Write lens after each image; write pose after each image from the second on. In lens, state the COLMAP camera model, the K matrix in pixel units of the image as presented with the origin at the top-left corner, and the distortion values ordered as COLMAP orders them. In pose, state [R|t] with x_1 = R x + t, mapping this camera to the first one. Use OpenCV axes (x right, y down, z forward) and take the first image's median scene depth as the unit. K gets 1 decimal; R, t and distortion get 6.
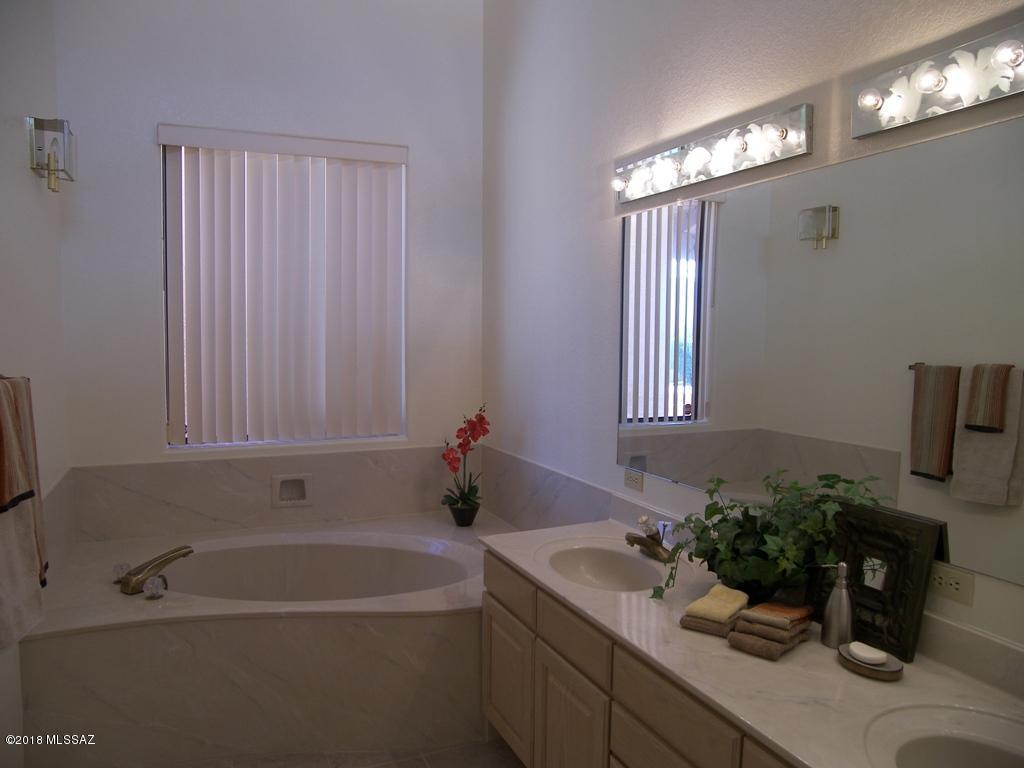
lens RADIAL K [[732.6, 0, 512.0], [0, 732.6, 384.0], [0, 0, 1]] dist [-0.141448, 0.099425]
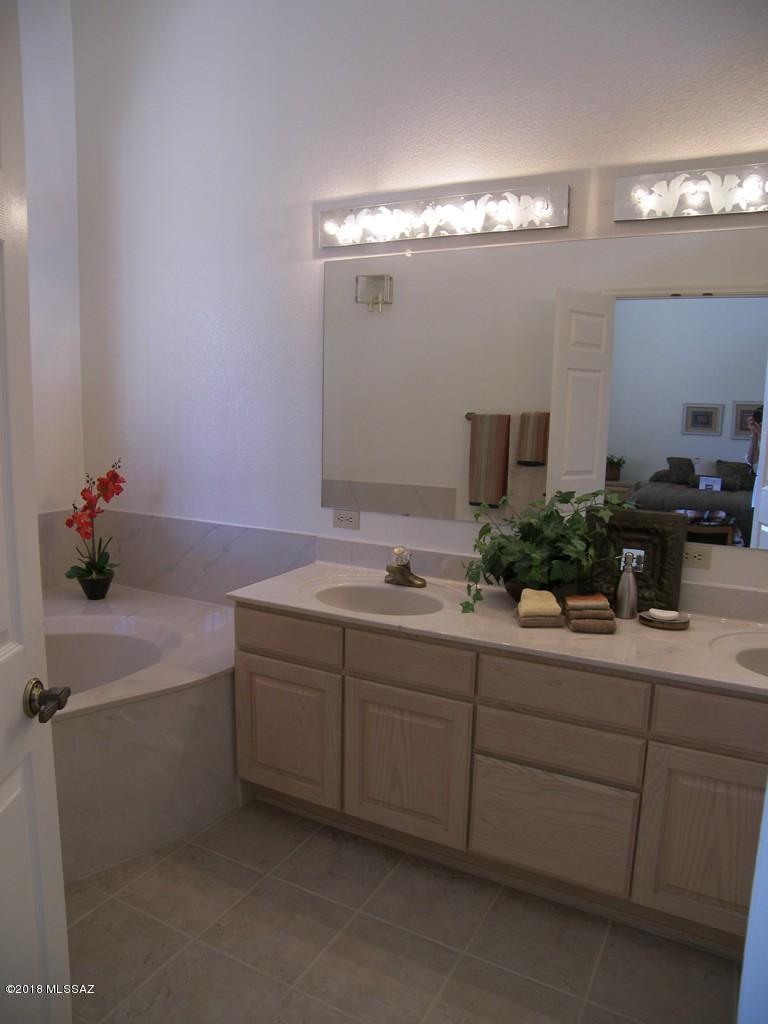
lens RADIAL K [[732.6, 0, 384.0], [0, 732.6, 512.0], [0, 0, 1]] dist [-0.141448, 0.099425]
pose [[0.785977, -0.079494, 0.613124, -0.448497], [0.027801, 0.995241, 0.093397, 0.026255], [-0.617631, -0.056363, 0.784446, 0.157076]]
